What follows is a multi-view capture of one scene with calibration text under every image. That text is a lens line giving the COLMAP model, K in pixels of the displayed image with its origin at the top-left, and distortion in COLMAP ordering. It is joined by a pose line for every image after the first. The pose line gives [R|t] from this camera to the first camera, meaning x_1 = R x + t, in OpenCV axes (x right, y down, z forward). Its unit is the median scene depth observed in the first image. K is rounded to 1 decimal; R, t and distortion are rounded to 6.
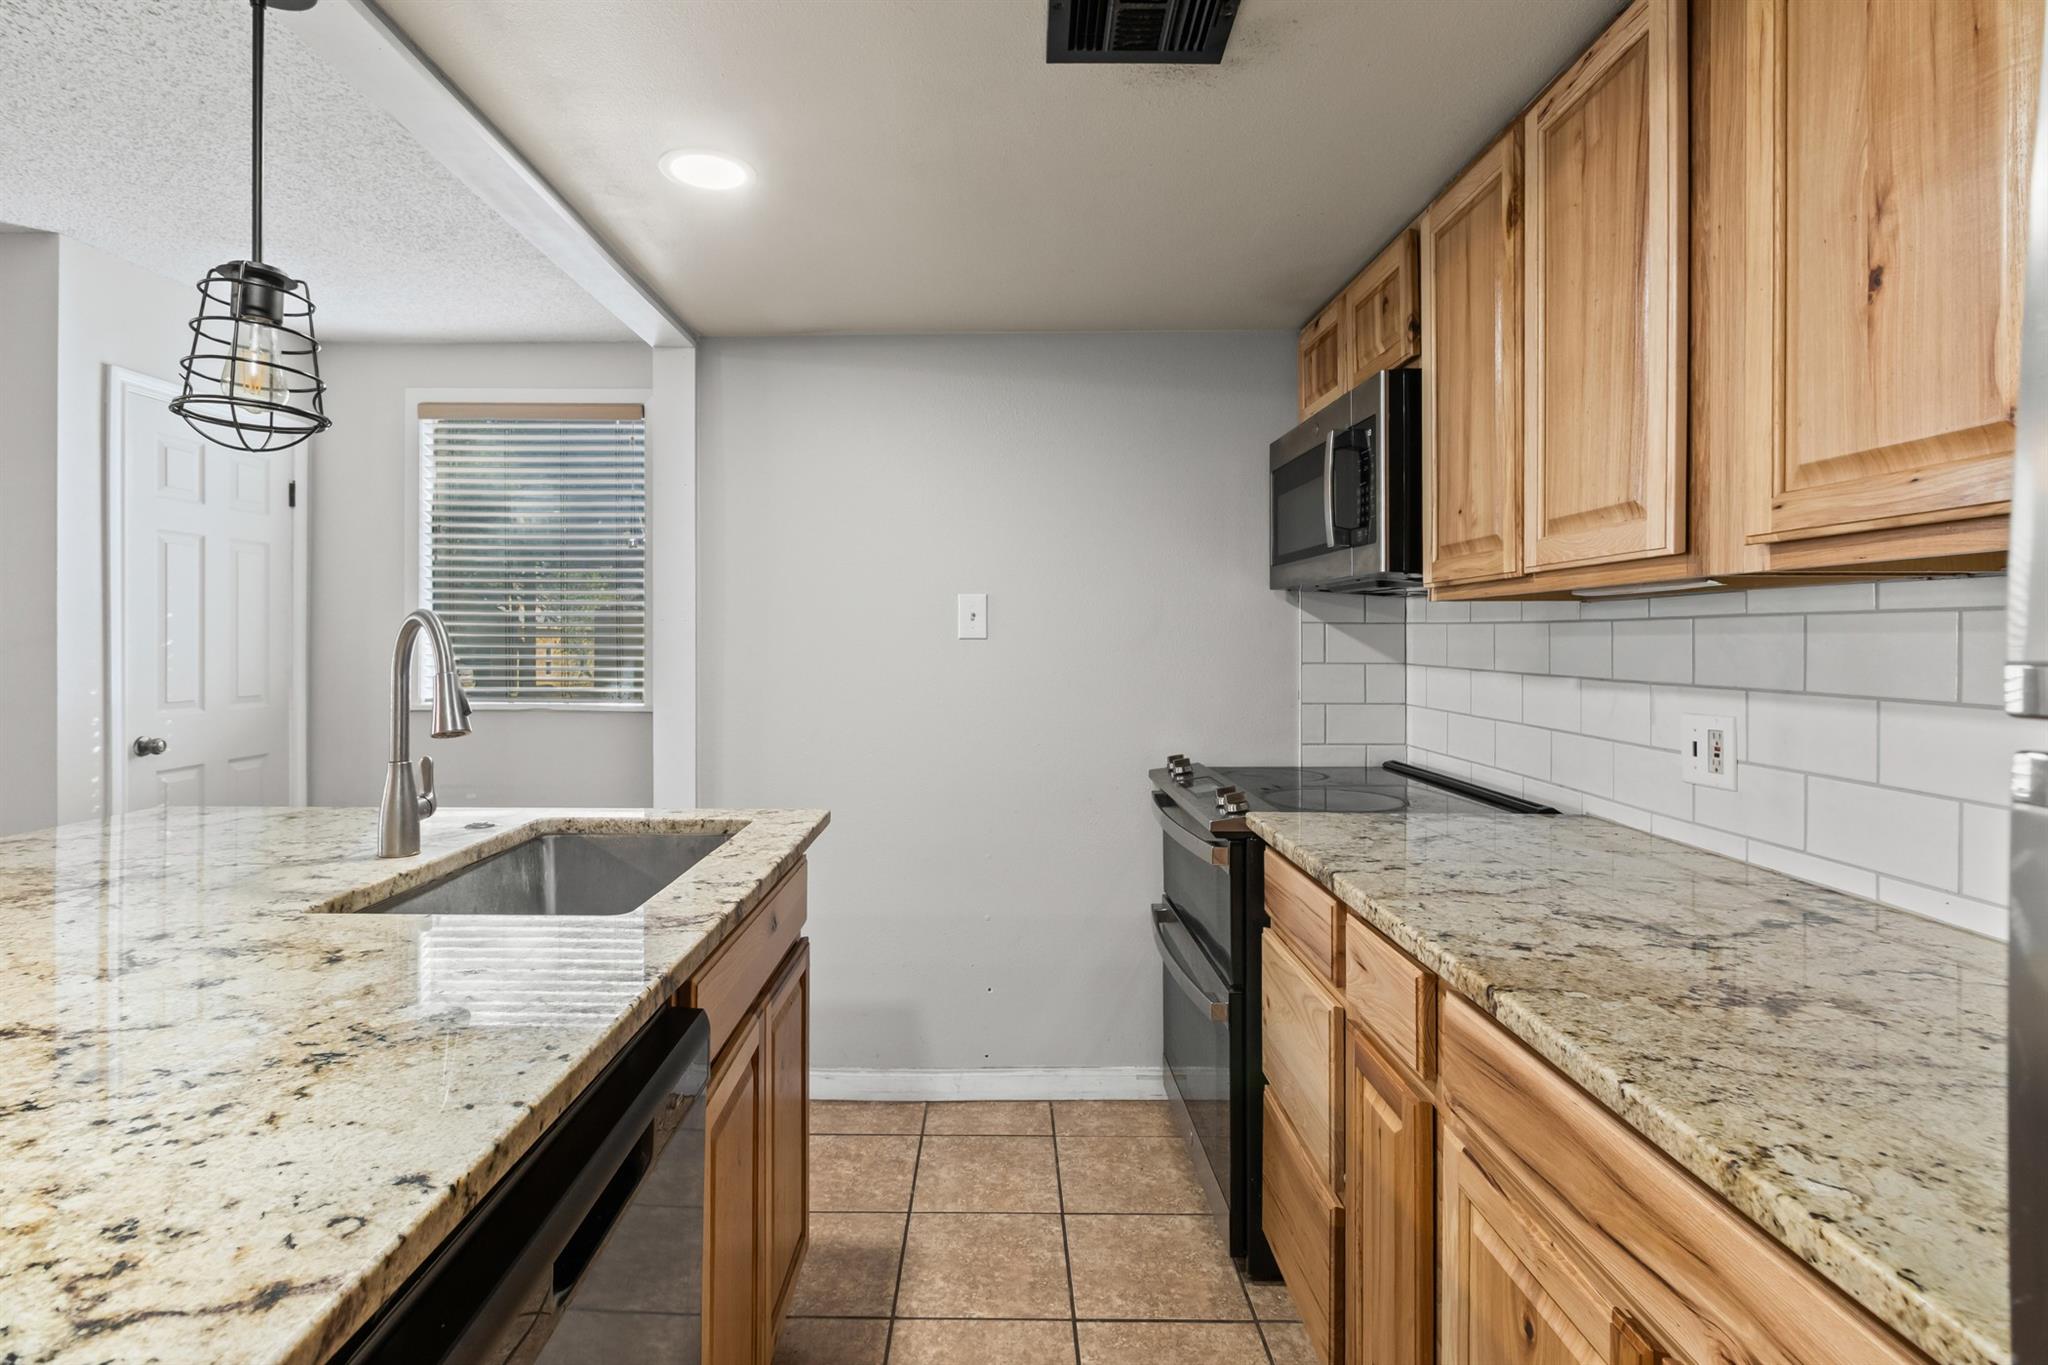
lens RADIAL K [[982.7, 0, 993.2], [0, 982.7, 649.3], [0, 0, 1]] dist [0.000671, 0.000104]
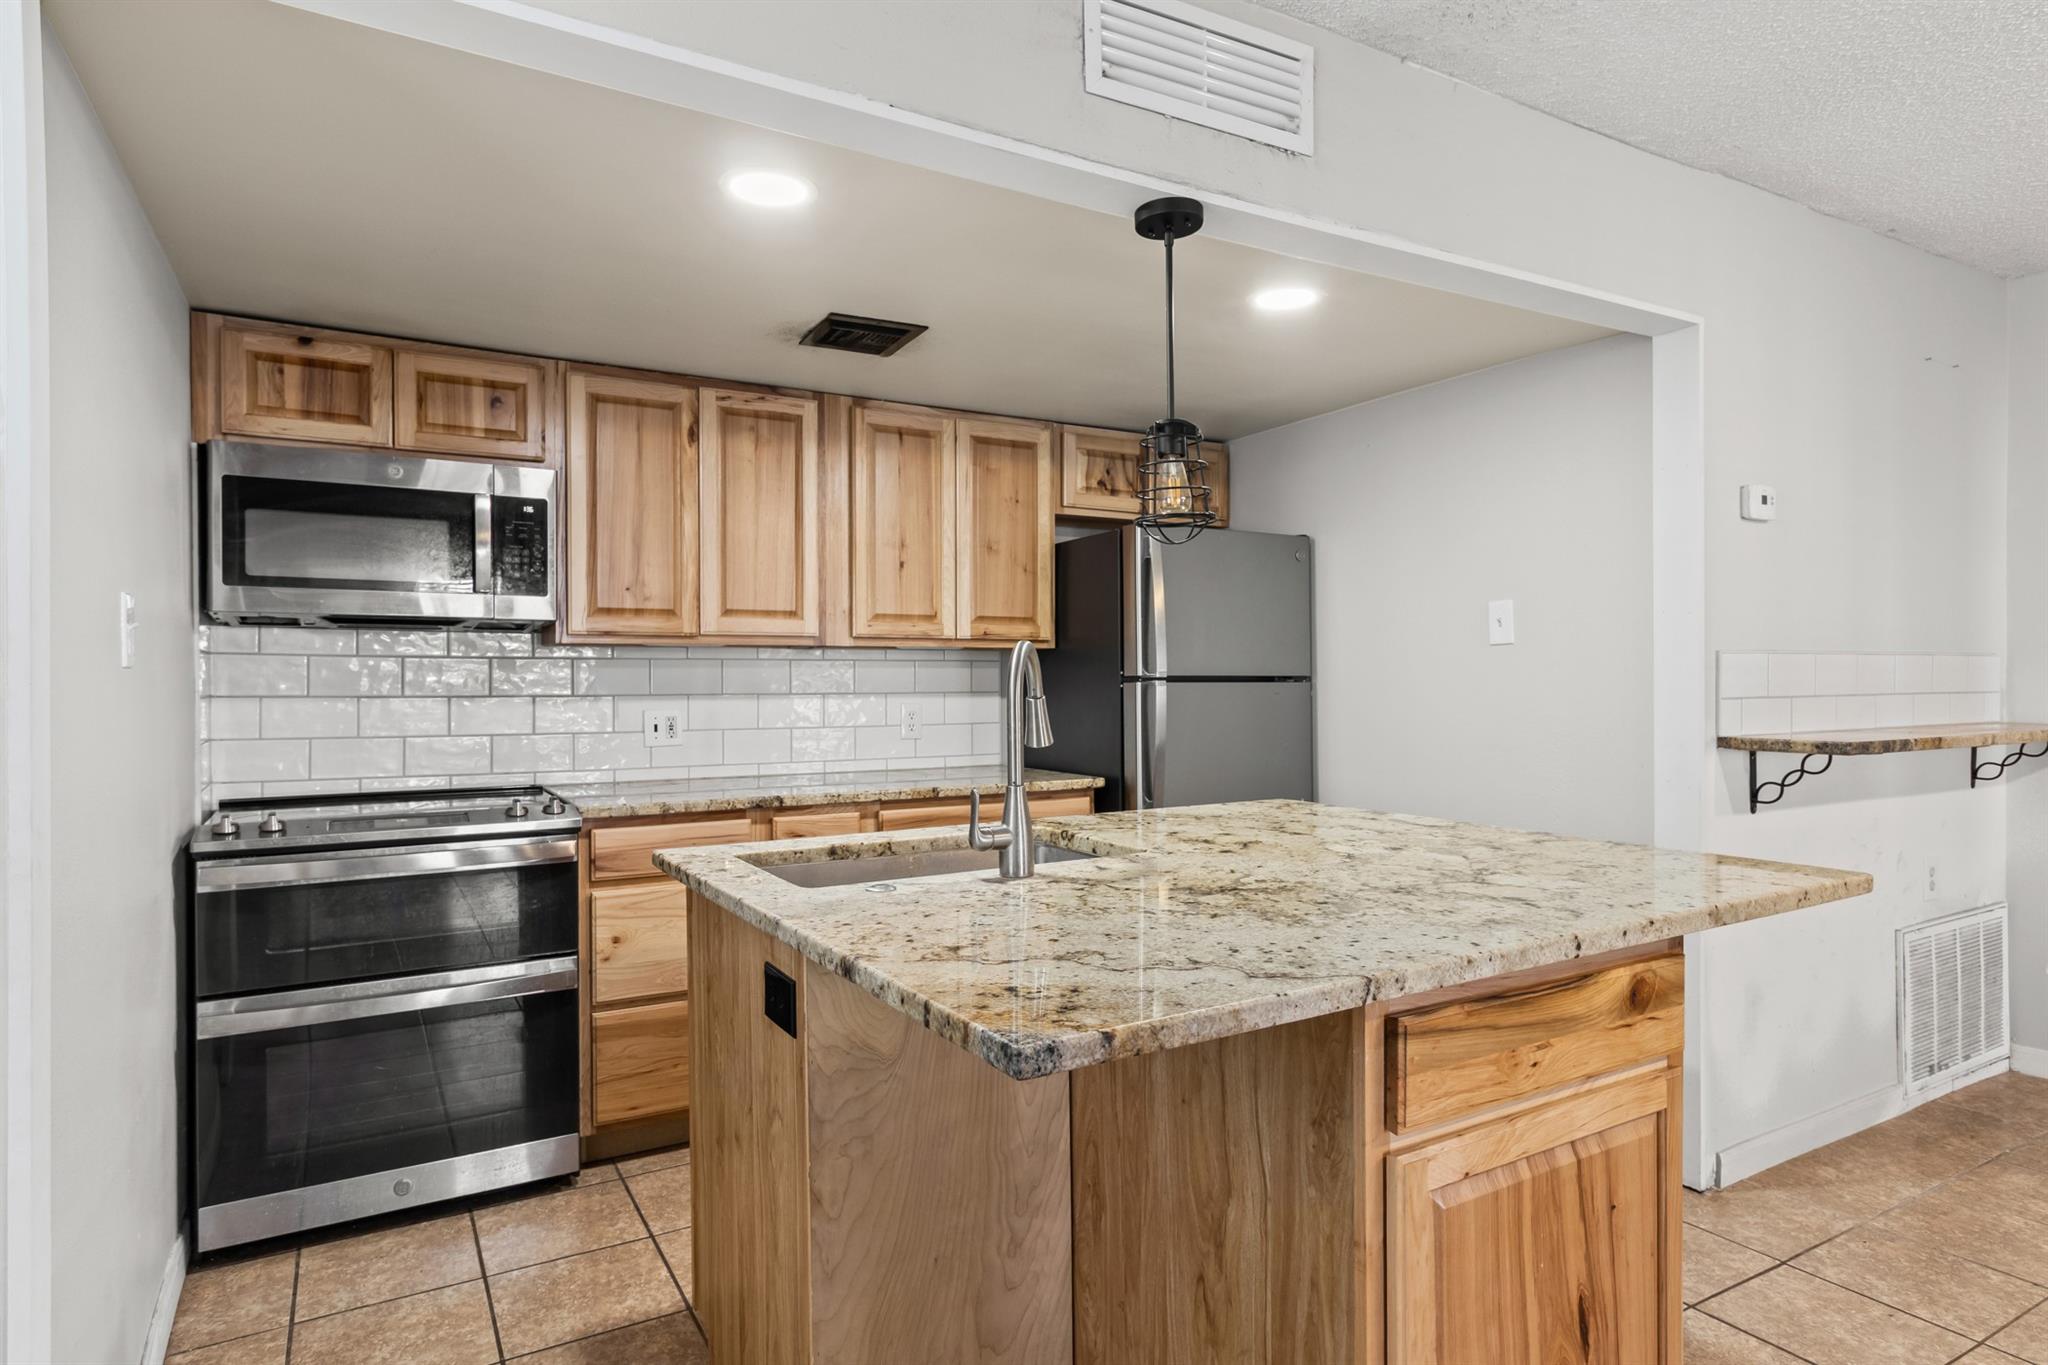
lens RADIAL K [[1154.7, 0, 1022.8], [0, 1154.7, 676.8], [0, 0, 1]] dist [0.007509, 0.002746]
pose [[-0.511734, 0.002125, 0.859142, -1.717219], [0.009542, 0.999949, 0.003211, 0.001652], [-0.859091, 0.009841, -0.511728, 1.677108]]
